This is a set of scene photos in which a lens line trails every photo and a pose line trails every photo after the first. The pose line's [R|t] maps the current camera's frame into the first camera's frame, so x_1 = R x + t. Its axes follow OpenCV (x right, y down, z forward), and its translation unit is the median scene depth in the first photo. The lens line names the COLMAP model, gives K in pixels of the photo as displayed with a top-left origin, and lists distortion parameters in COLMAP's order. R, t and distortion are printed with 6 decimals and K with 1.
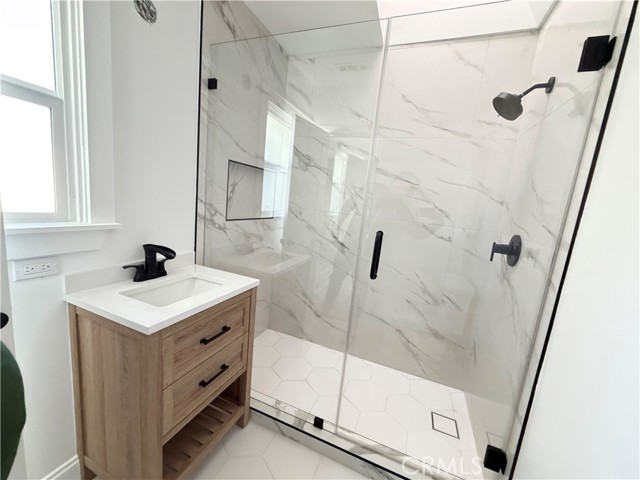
lens RADIAL K [[255.6, 0, 318.3], [0, 255.6, 242.5], [0, 0, 1]] dist [0.000338, 0.000069]
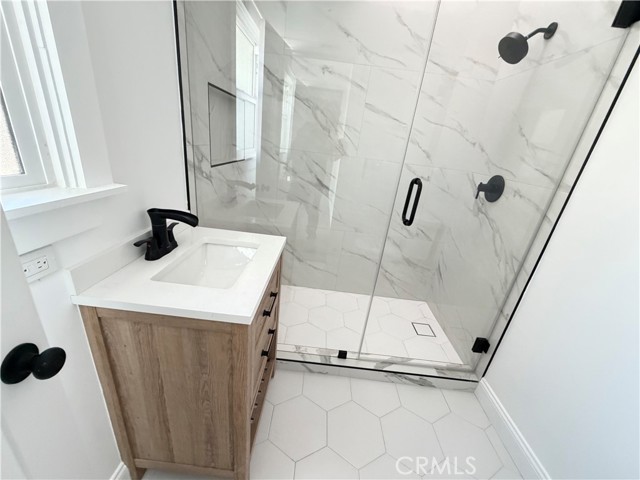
lens RADIAL K [[255.6, 0, 316.9], [0, 255.6, 241.8], [0, 0, 1]] dist [0.000338, 0.000069]
pose [[0.941728, -0.119880, 0.314287, -0.384637], [0.037832, 0.966157, 0.255167, -0.060347], [-0.334240, -0.228408, 0.914392, 0.122195]]
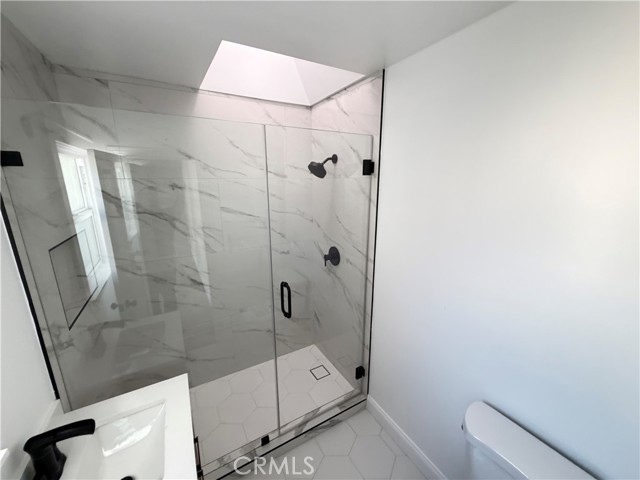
lens RADIAL K [[255.6, 0, 316.2], [0, 255.6, 242.4], [0, 0, 1]] dist [0.000338, 0.000069]
pose [[0.618116, -0.287128, 0.731772, -0.453188], [0.194056, 0.957829, 0.211910, -0.394423], [-0.761758, 0.011020, 0.647768, 0.016592]]
